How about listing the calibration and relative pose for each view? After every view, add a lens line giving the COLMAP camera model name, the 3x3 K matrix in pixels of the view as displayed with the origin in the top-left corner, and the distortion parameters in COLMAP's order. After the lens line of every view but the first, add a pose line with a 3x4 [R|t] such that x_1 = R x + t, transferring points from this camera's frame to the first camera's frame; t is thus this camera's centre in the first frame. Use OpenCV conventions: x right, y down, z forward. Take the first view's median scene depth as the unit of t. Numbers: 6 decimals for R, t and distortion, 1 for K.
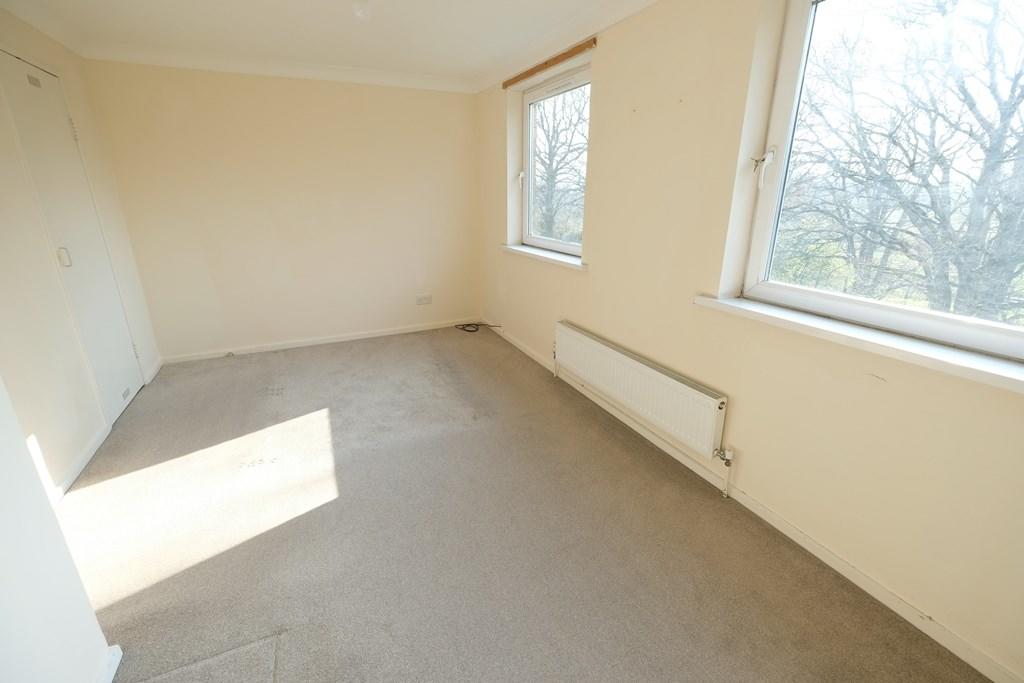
lens RADIAL K [[443.7, 0, 511.2], [0, 443.7, 337.6], [0, 0, 1]] dist [-0.002479, 0.000368]
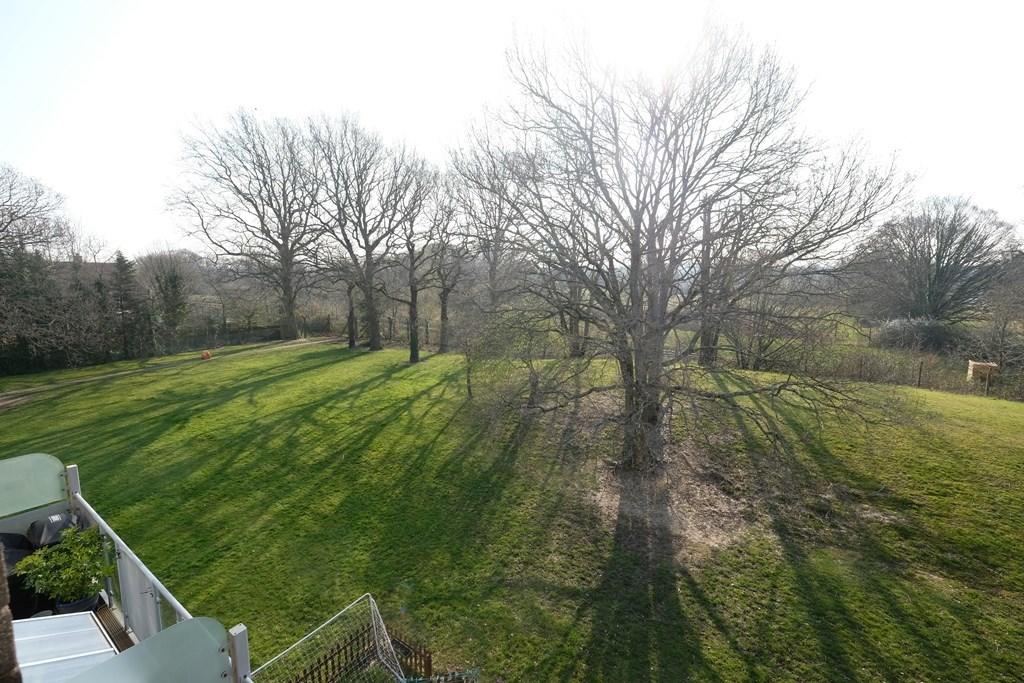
lens RADIAL K [[443.7, 0, 511.2], [0, 443.7, 337.6], [0, 0, 1]] dist [-0.002479, 0.000368]
pose [[0.866710, -0.059207, 0.495285, 0.085146], [0.145523, 0.979749, -0.137534, -0.025033], [-0.477112, 0.191277, 0.857774, 0.080899]]
